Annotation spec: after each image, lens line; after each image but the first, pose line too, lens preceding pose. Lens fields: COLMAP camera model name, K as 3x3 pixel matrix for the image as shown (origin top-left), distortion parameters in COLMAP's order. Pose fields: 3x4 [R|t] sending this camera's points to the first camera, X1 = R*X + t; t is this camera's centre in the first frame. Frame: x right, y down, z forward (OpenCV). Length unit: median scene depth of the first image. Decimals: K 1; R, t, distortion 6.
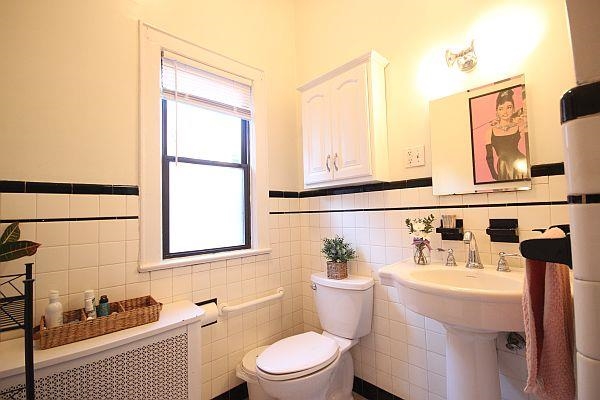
lens RADIAL K [[277.1, 0, 300.5], [0, 277.1, 199.5], [0, 0, 1]] dist [-0.003022, -0.002397]
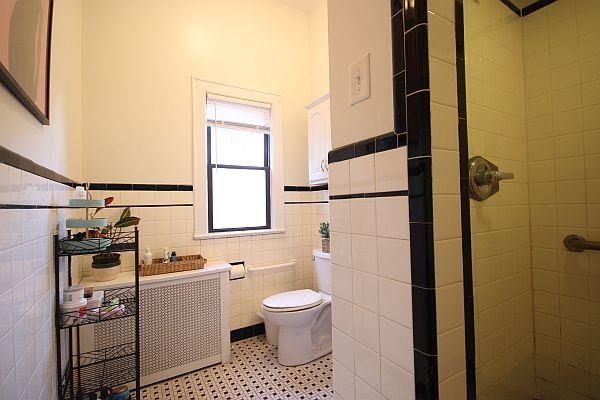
lens RADIAL K [[277.1, 0, 298.9], [0, 277.1, 200.7], [0, 0, 1]] dist [-0.003022, -0.002397]
pose [[0.972941, 0.007146, -0.230942, 0.310209], [0.001946, 0.999233, 0.039120, -0.016674], [0.231044, -0.038511, 0.972181, -0.333193]]
